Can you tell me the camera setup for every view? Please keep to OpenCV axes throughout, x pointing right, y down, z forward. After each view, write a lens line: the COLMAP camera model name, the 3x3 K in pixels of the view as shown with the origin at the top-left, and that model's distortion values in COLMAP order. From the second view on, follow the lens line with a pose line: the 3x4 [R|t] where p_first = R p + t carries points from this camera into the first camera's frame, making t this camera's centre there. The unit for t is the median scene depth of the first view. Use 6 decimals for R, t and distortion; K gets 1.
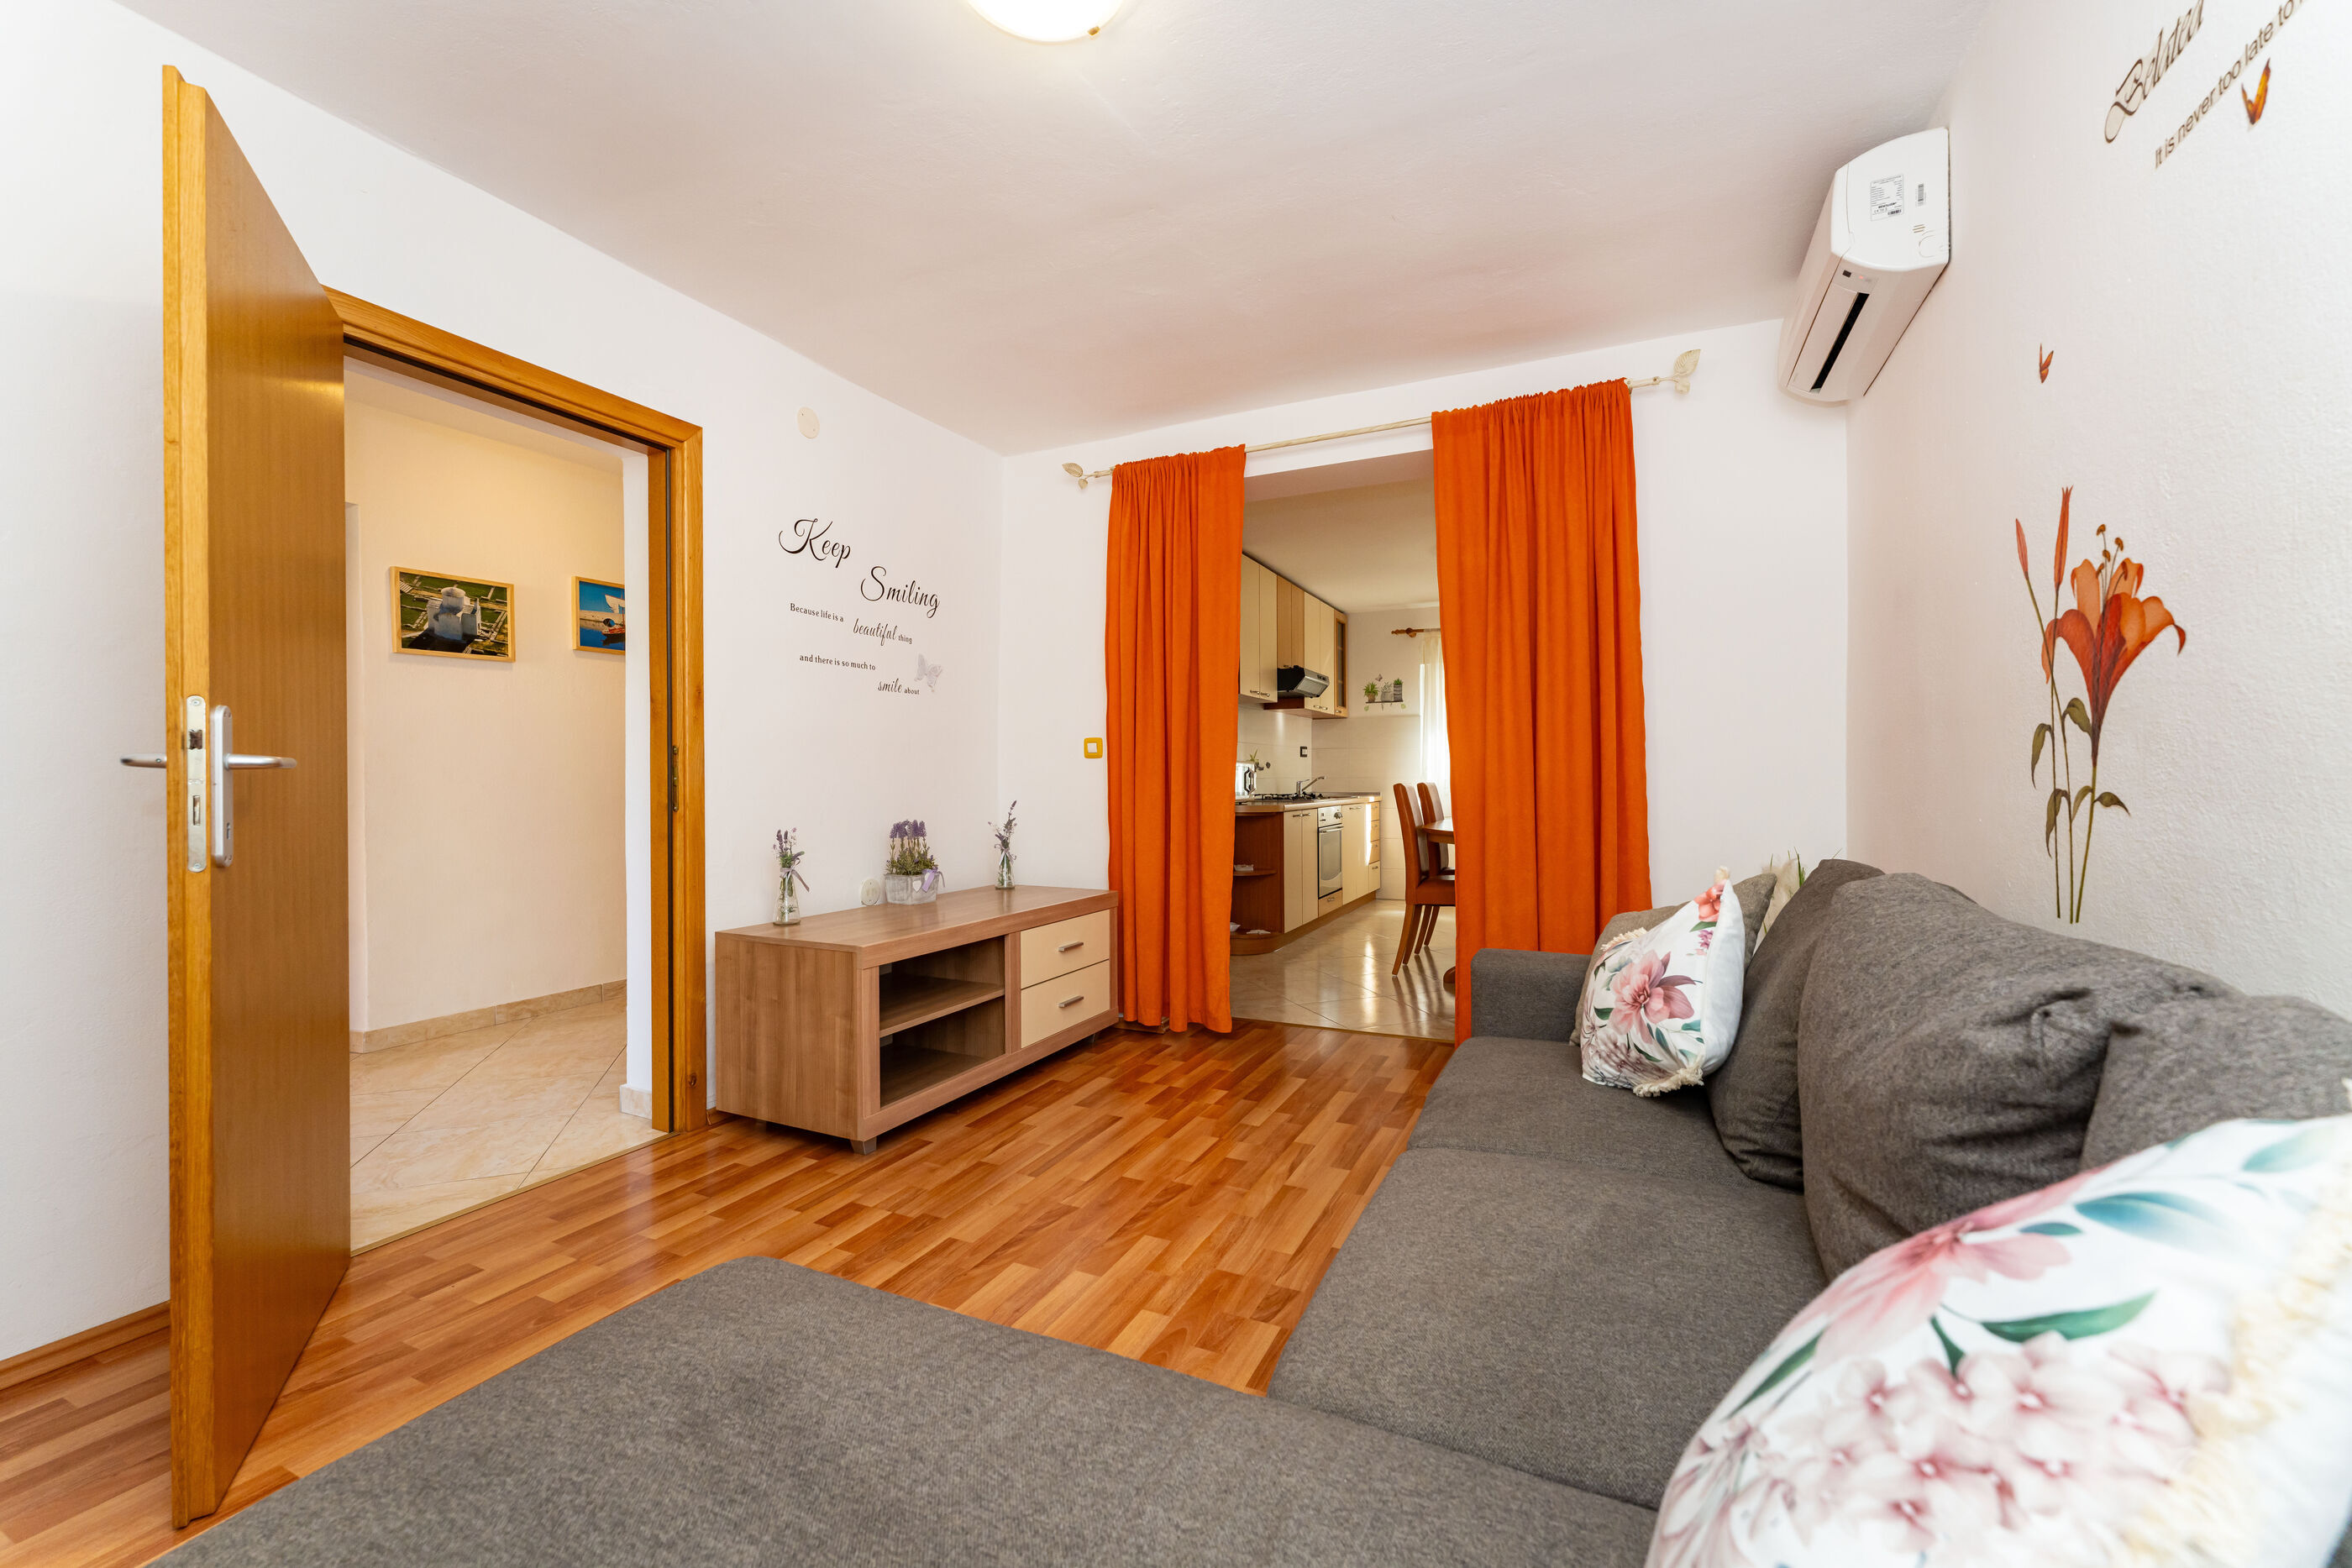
lens RADIAL K [[946.7, 0, 1176.8], [0, 946.7, 785.0], [0, 0, 1]] dist [0.004218, -0.001362]
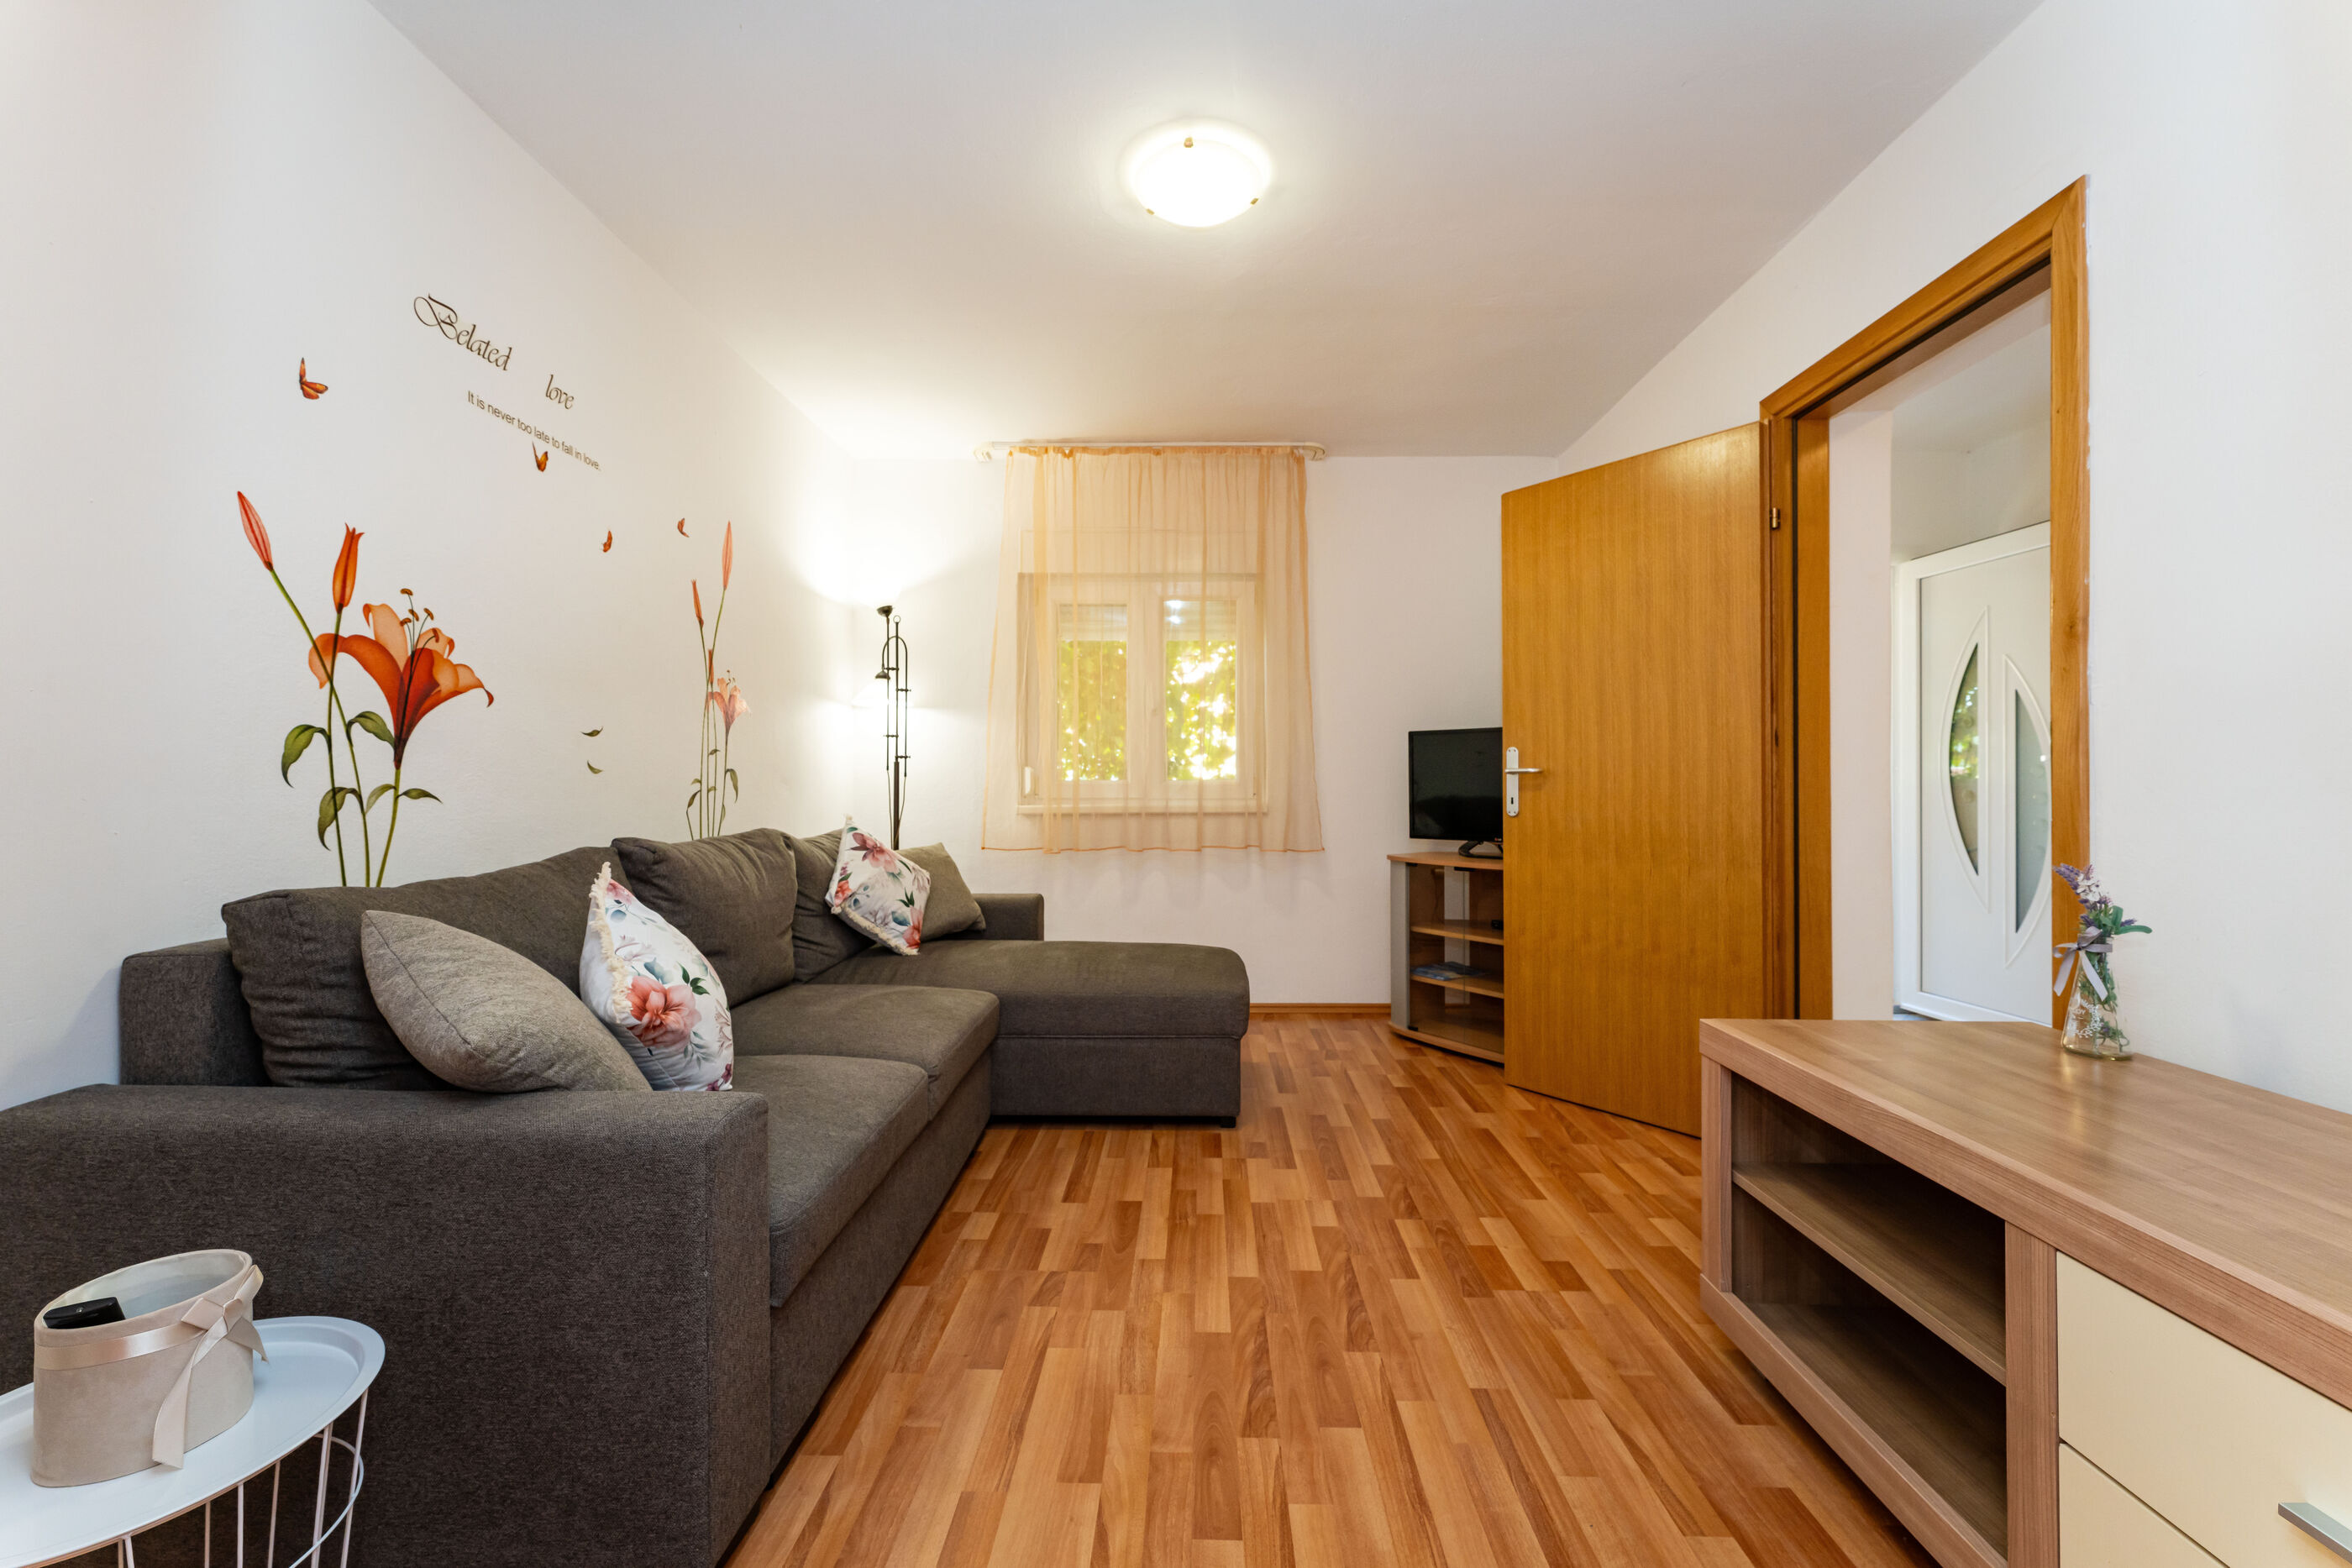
lens RADIAL K [[946.7, 0, 1183.7], [0, 946.7, 768.4], [0, 0, 1]] dist [0.004218, -0.001362]
pose [[-0.913970, -0.004548, -0.405757, 0.267194], [0.001385, 0.999896, -0.014326, -0.000555], [0.405780, -0.013655, -0.913869, 1.374050]]
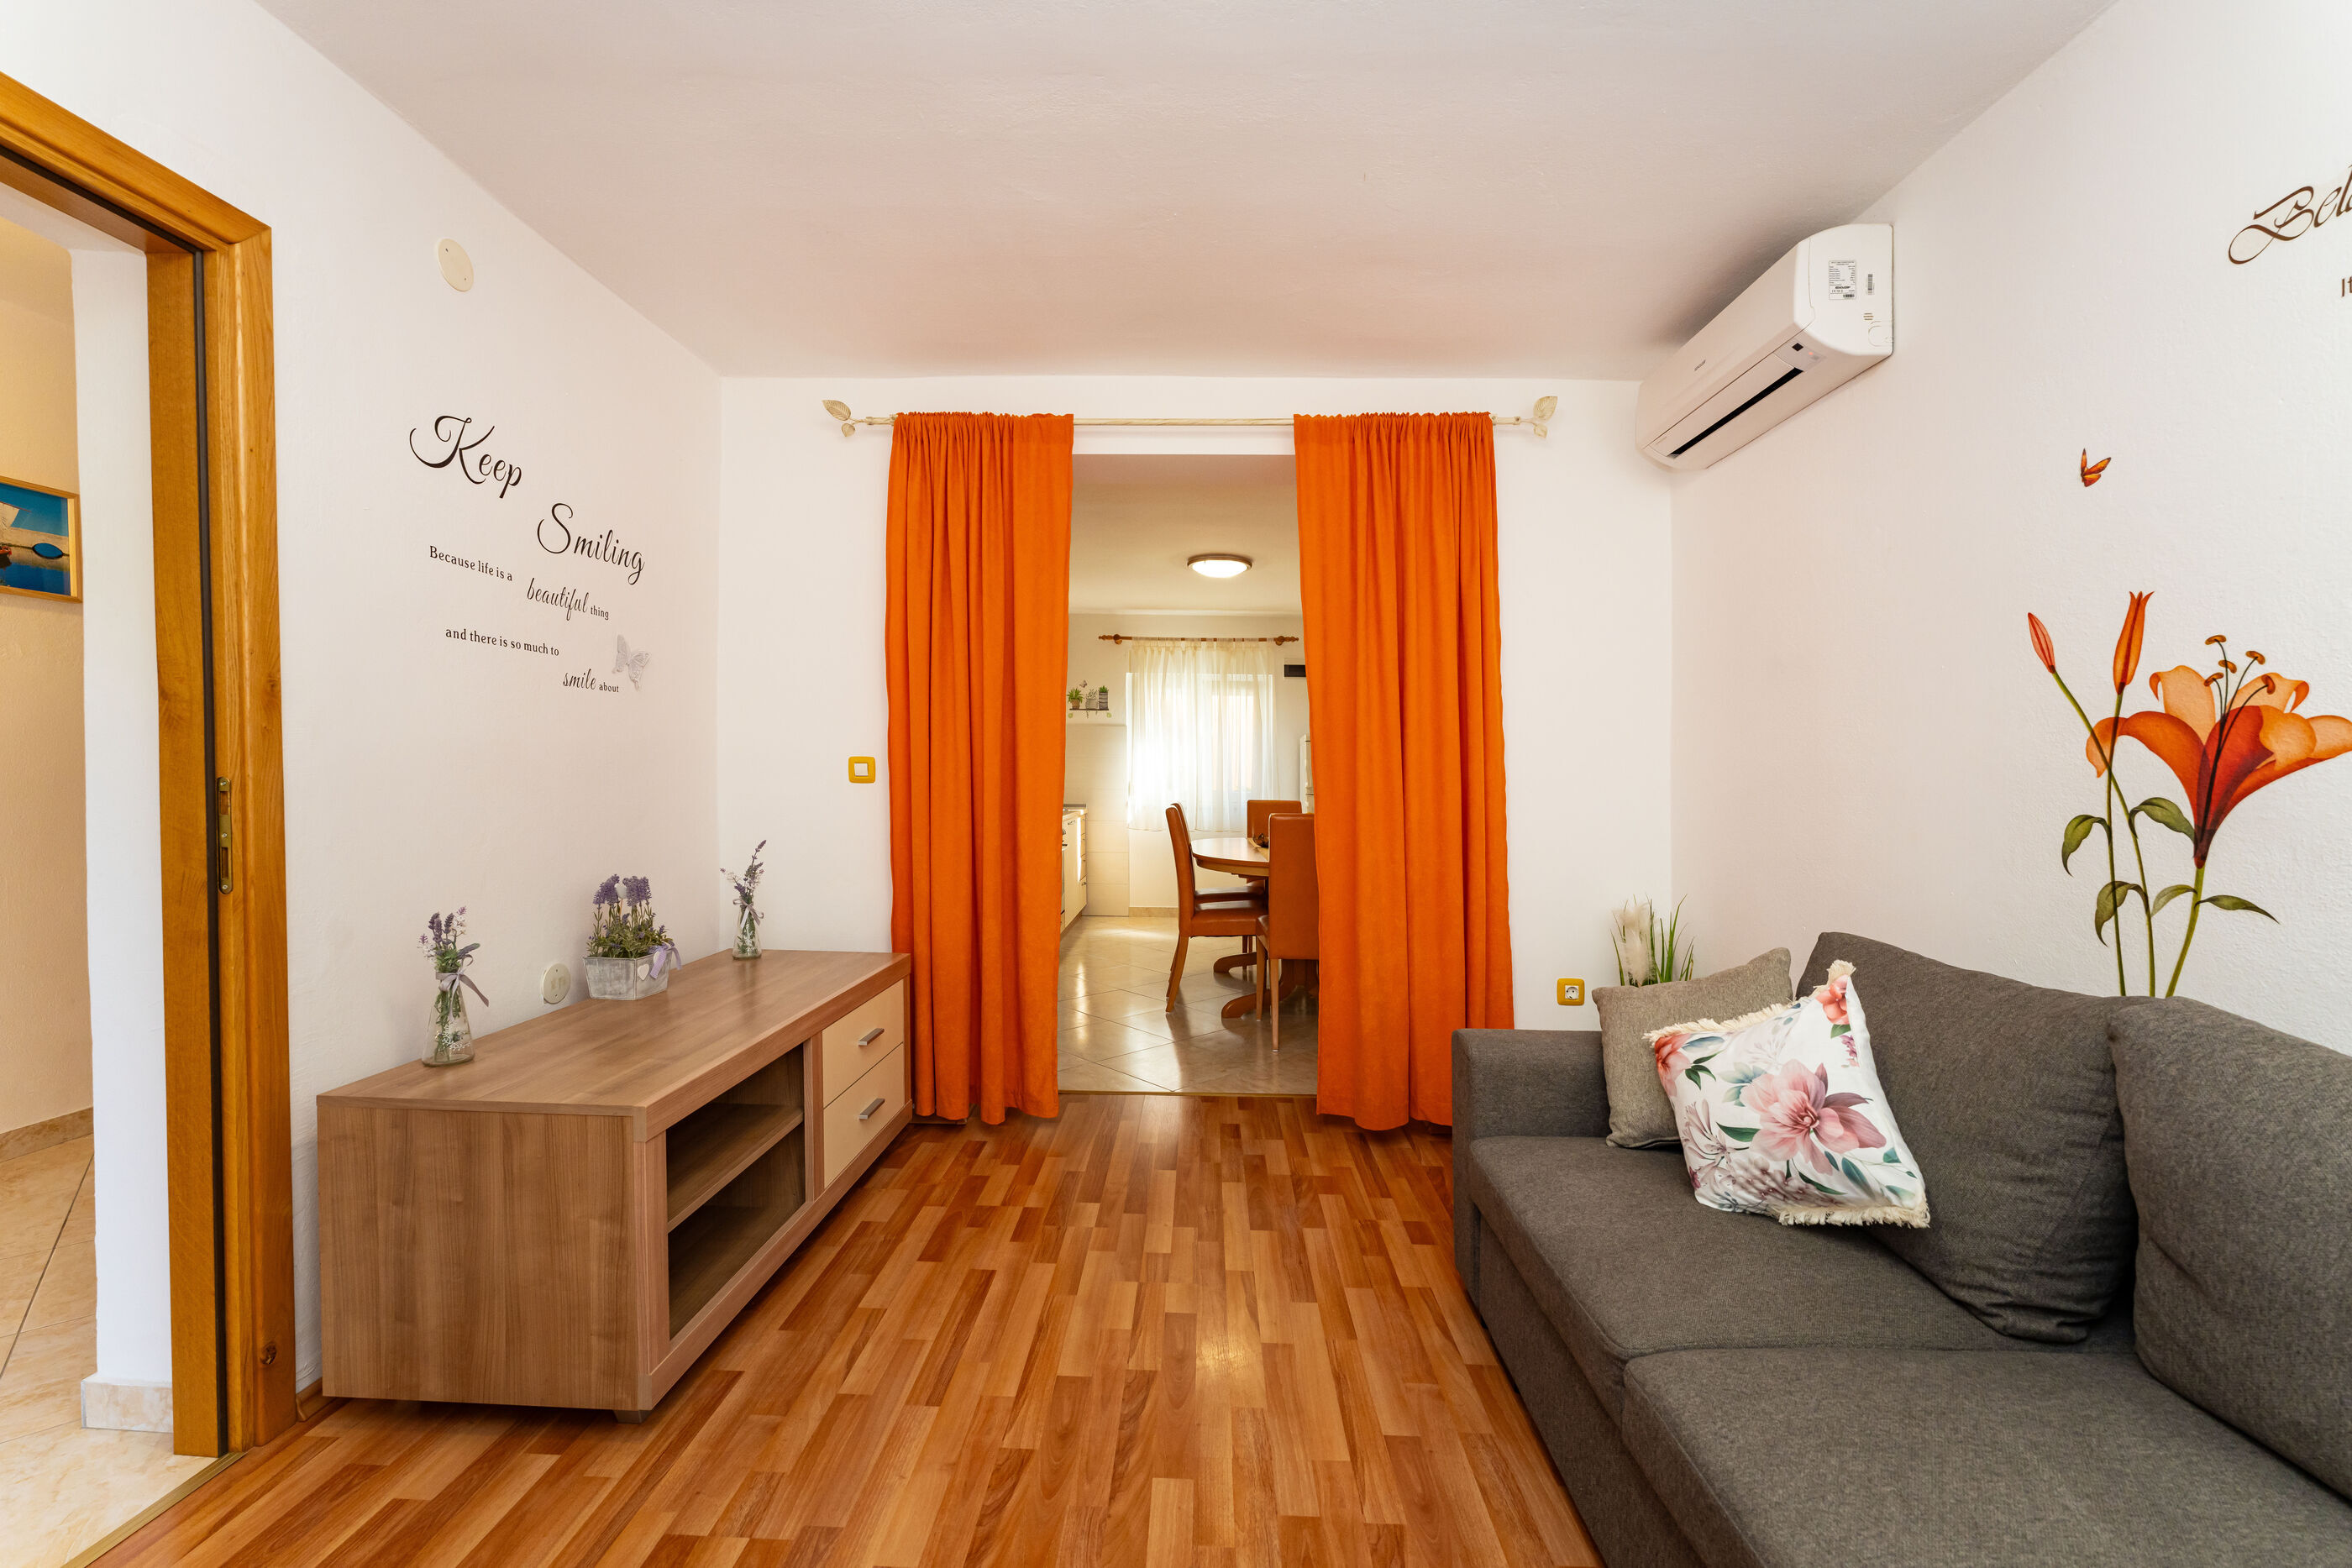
lens RADIAL K [[946.7, 0, 1181.2], [0, 946.7, 799.5], [0, 0, 1]] dist [0.004218, -0.001362]
pose [[0.915282, 0.005889, 0.402771, -0.246879], [-0.014821, 0.999708, 0.019062, -0.051092], [-0.402541, -0.023417, 0.915102, 0.261448]]
